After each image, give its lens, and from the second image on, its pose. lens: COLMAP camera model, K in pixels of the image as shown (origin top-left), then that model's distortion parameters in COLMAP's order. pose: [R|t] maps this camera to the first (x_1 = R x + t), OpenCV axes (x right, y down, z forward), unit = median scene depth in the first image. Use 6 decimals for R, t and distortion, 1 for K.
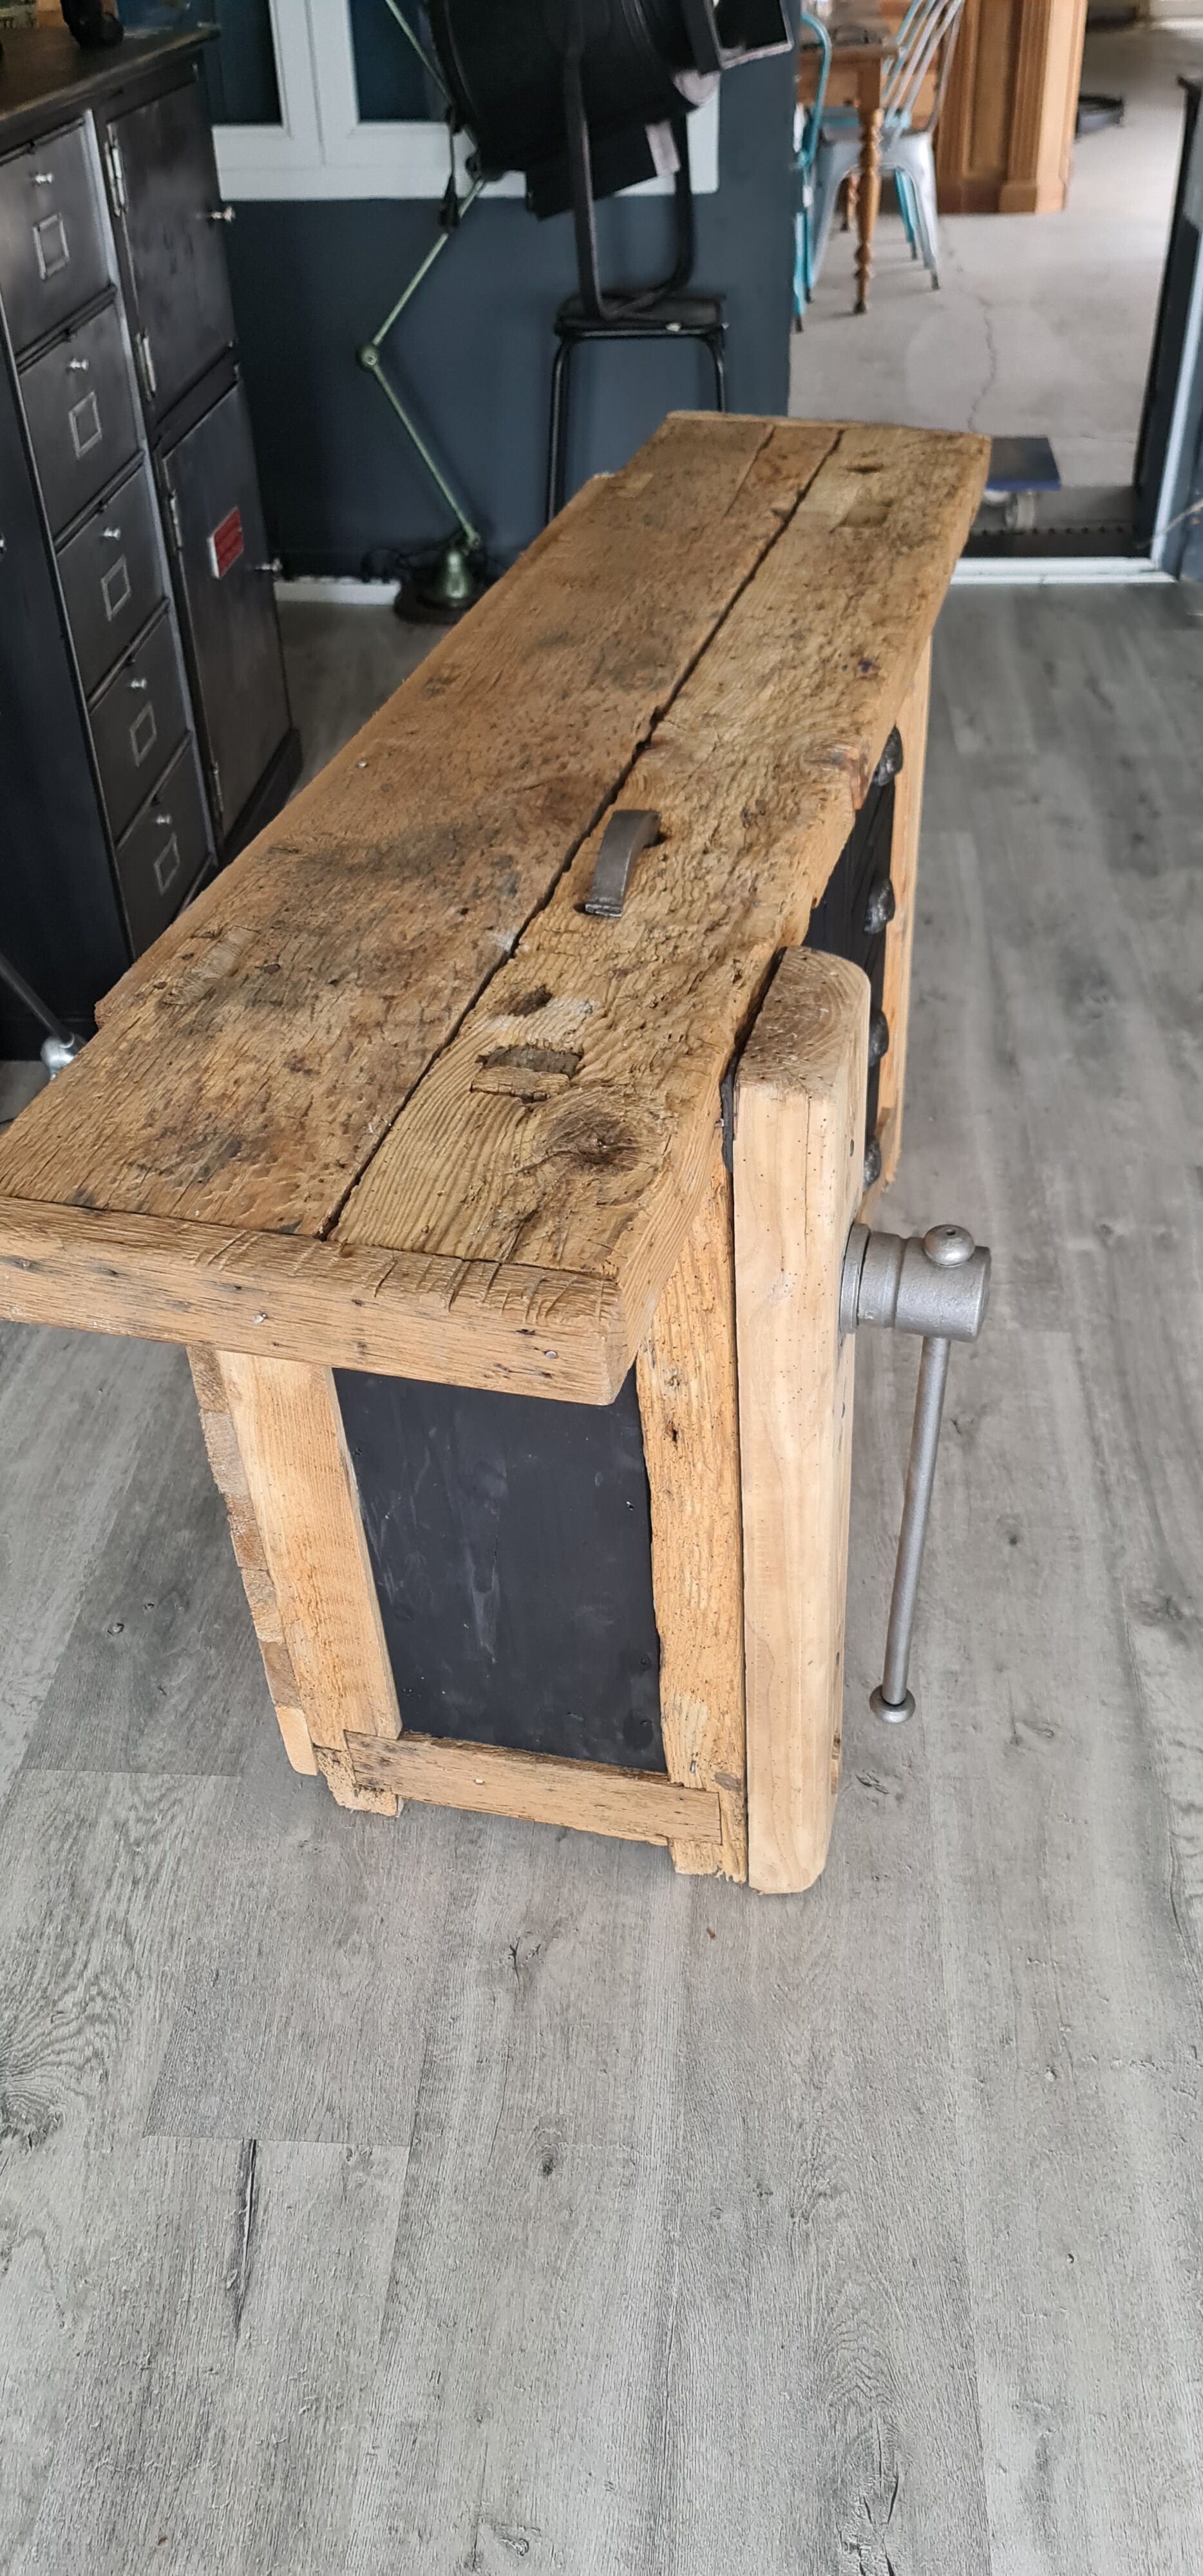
lens RADIAL K [[1883.7, 0, 617.8], [0, 1883.7, 1297.4], [0, 0, 1]] dist [0.076606, -0.054469]
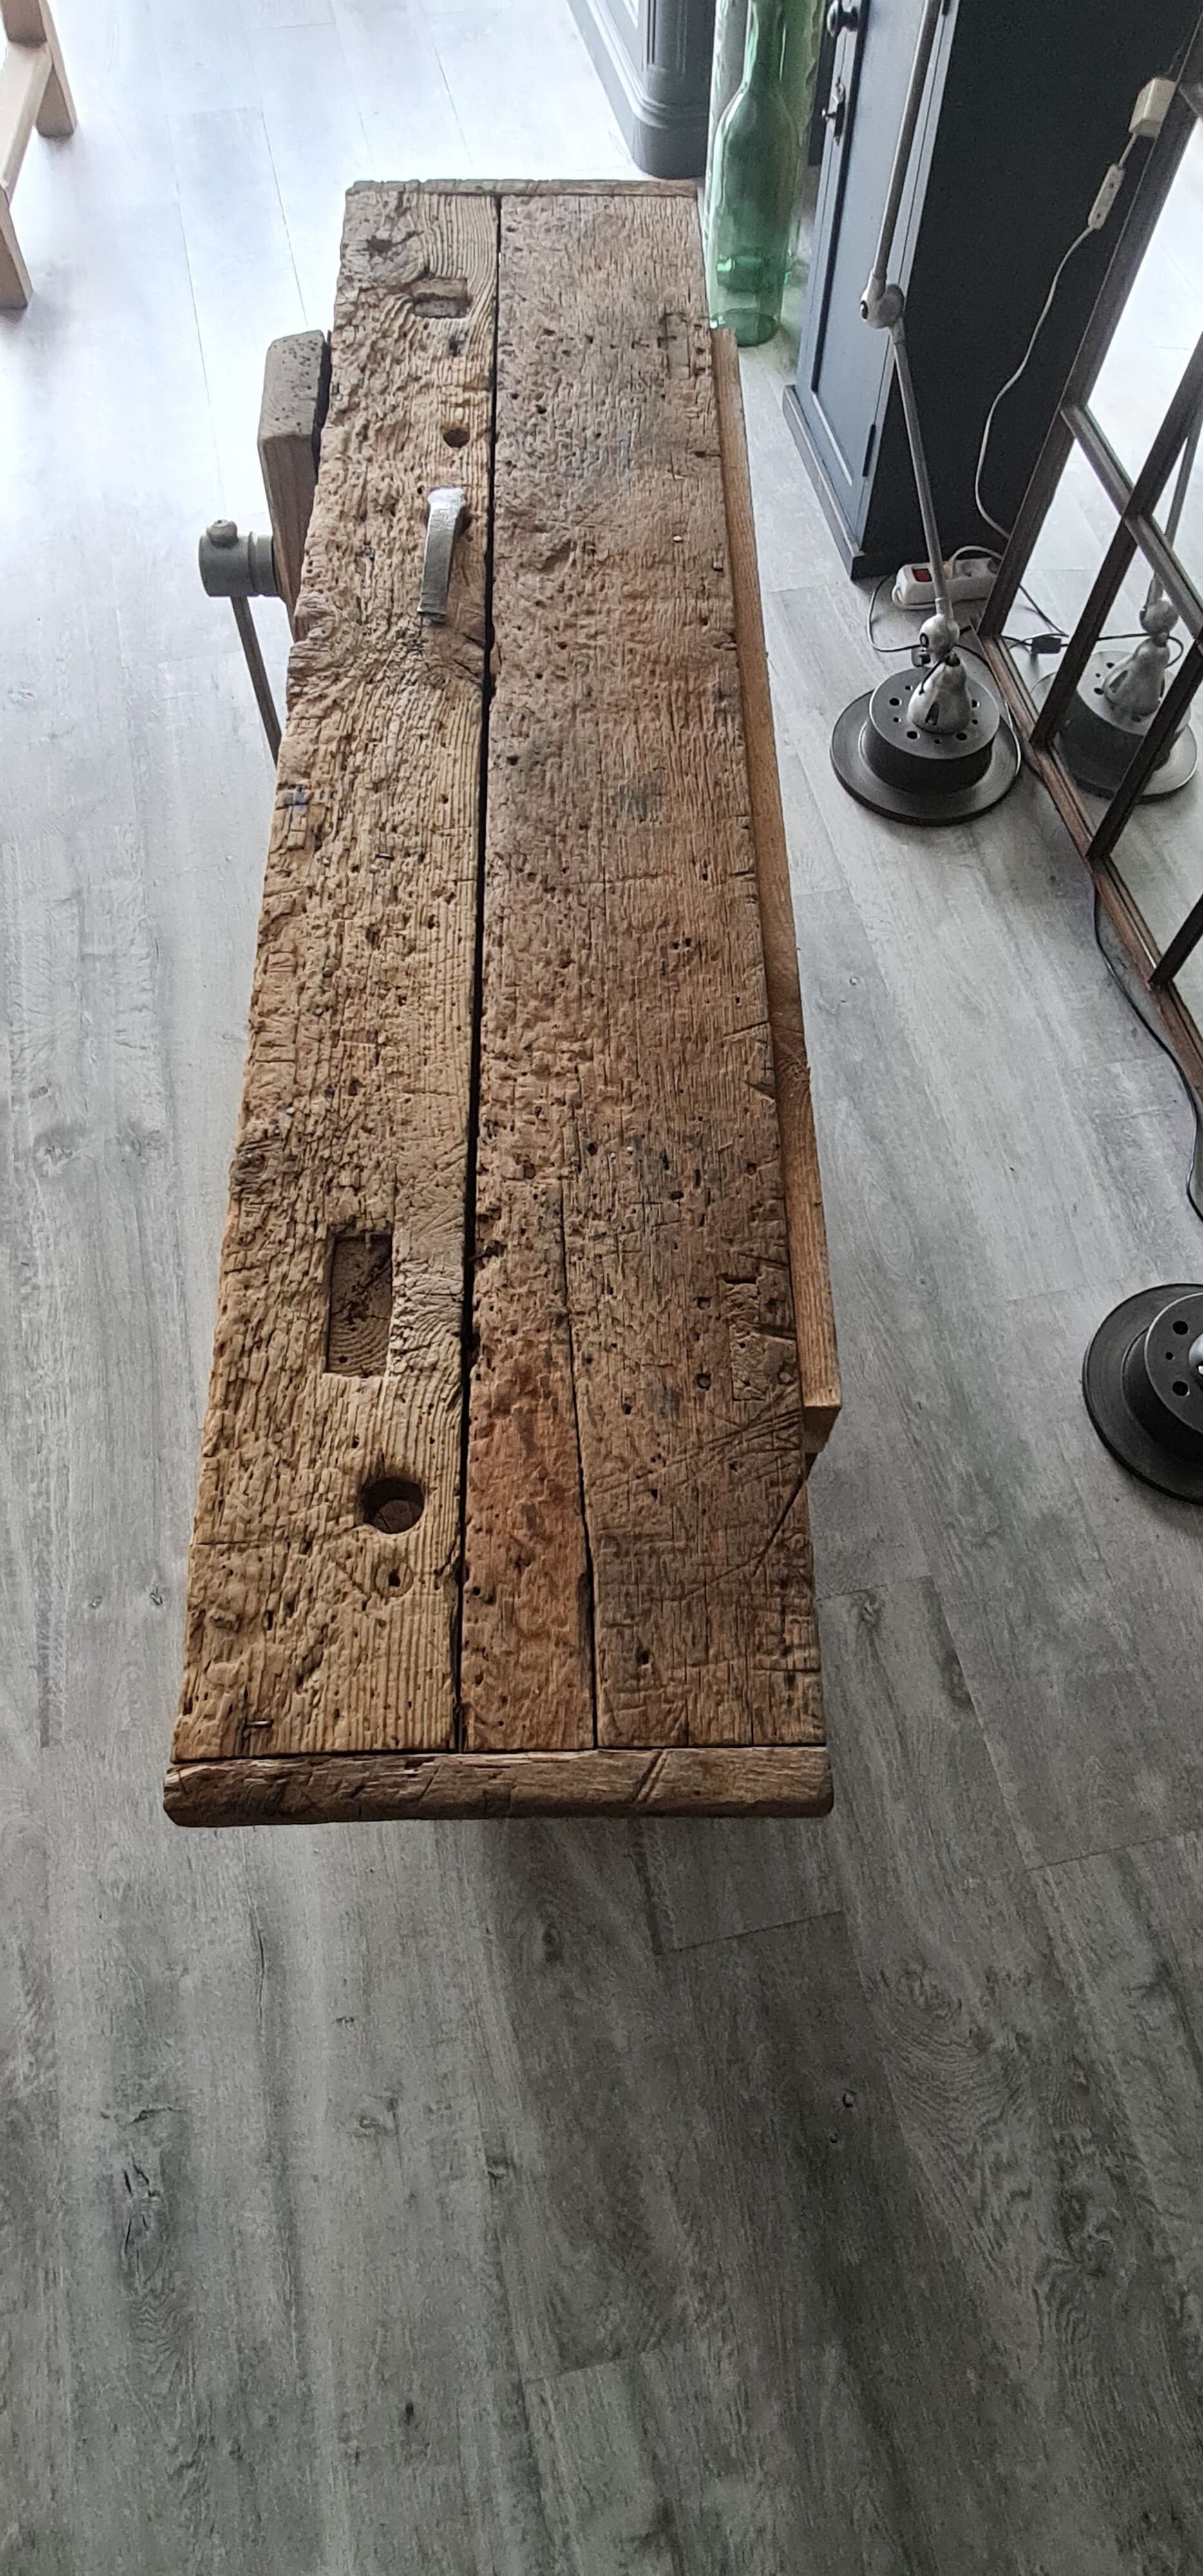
lens RADIAL K [[1470.8, 0, 593.6], [0, 1470.8, 1307.7], [0, 0, 1]] dist [-0.005208, -0.002885]
pose [[-0.961998, 0.252827, -0.103143, 0.132077], [-0.152535, -0.184275, 0.970966, -1.126877], [0.226480, 0.949801, 0.215837, 1.133086]]
